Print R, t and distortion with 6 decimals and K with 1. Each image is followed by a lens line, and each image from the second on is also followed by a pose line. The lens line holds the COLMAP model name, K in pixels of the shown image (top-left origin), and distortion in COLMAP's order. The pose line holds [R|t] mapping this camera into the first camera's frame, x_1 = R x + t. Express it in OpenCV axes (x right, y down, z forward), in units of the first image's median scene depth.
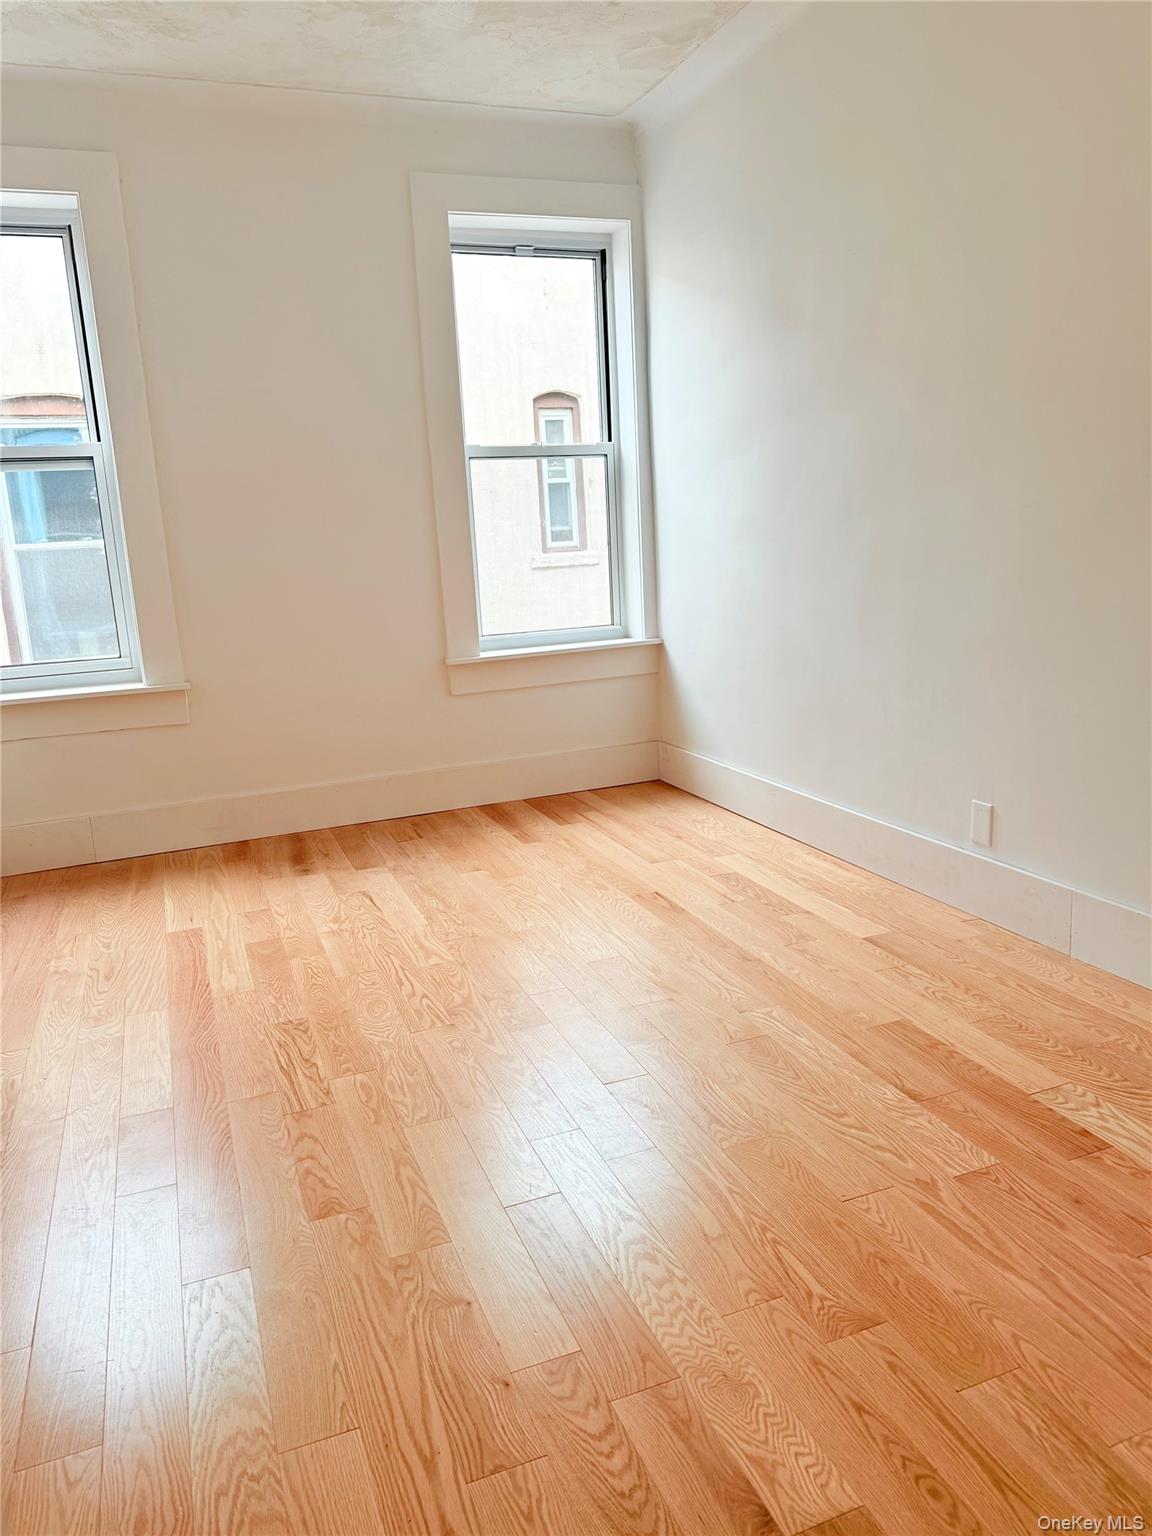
lens RADIAL K [[1096.8, 0, 576.0], [0, 1096.8, 768.0], [0, 0, 1]] dist [0.044783, -0.051407]
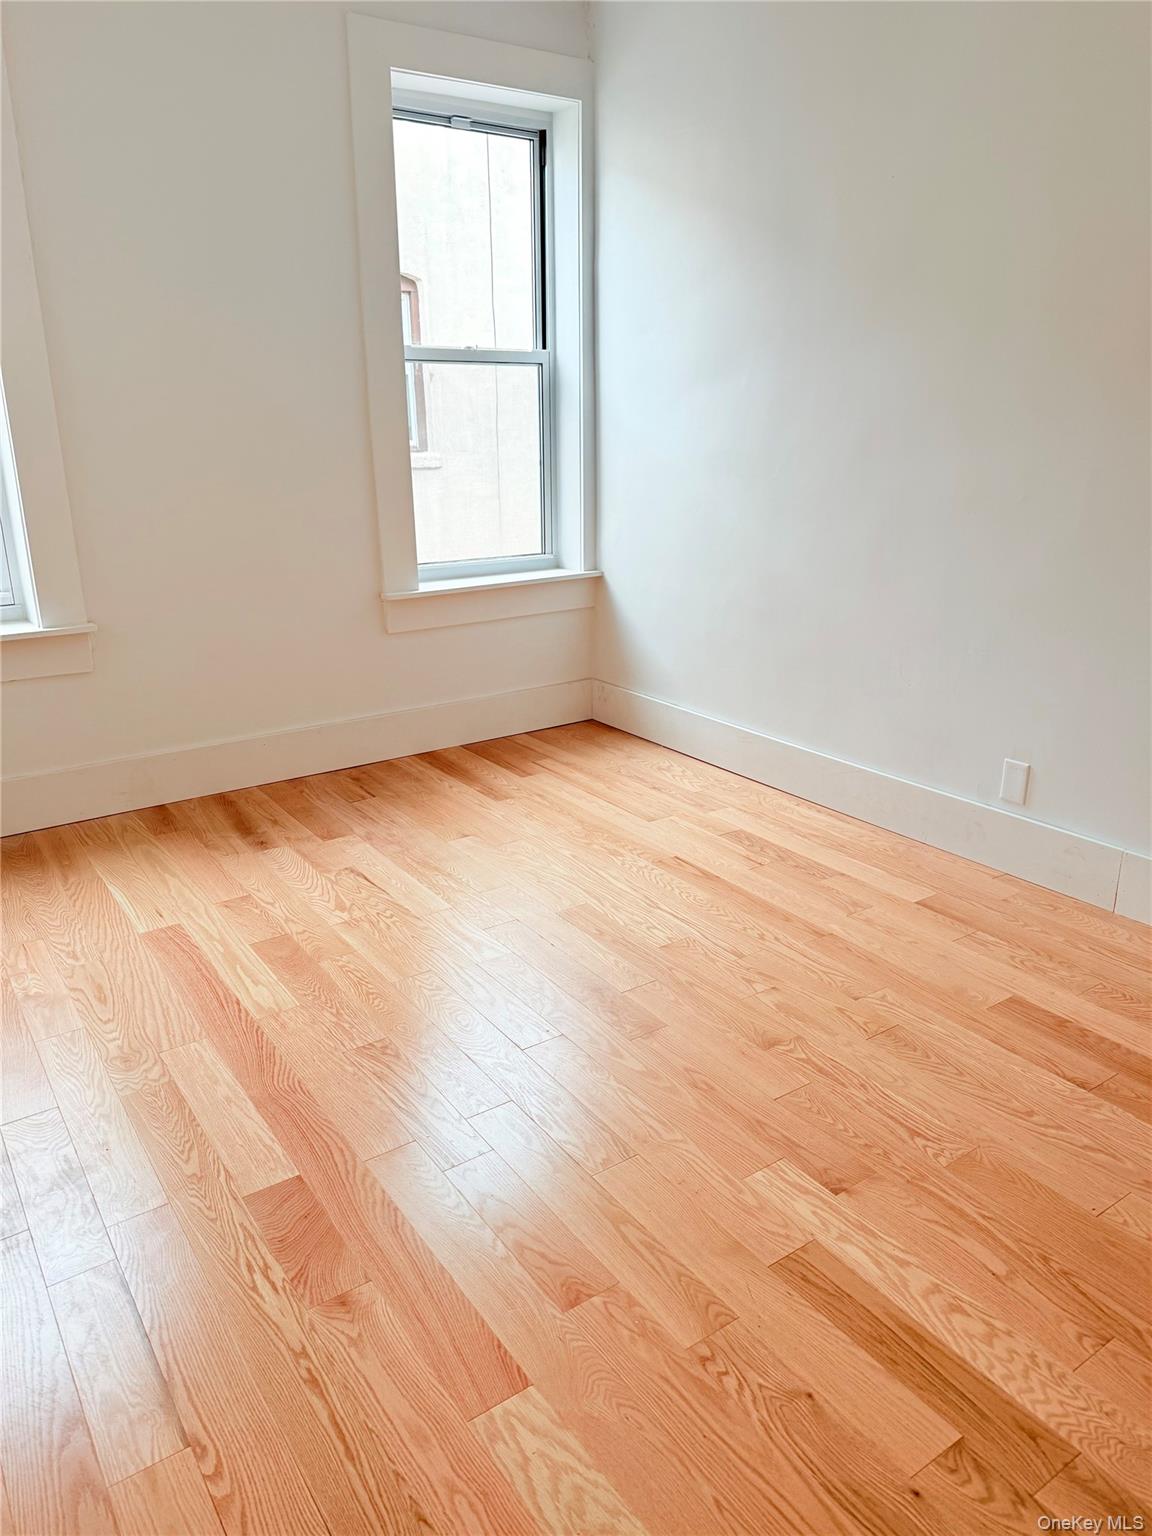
lens RADIAL K [[1096.8, 0, 576.0], [0, 1096.8, 768.0], [0, 0, 1]] dist [0.044783, -0.051407]
pose [[0.970695, -0.028899, 0.238572, -0.215971], [0.005725, 0.995242, 0.097265, -0.051840], [-0.240248, -0.093049, 0.966242, 0.097389]]
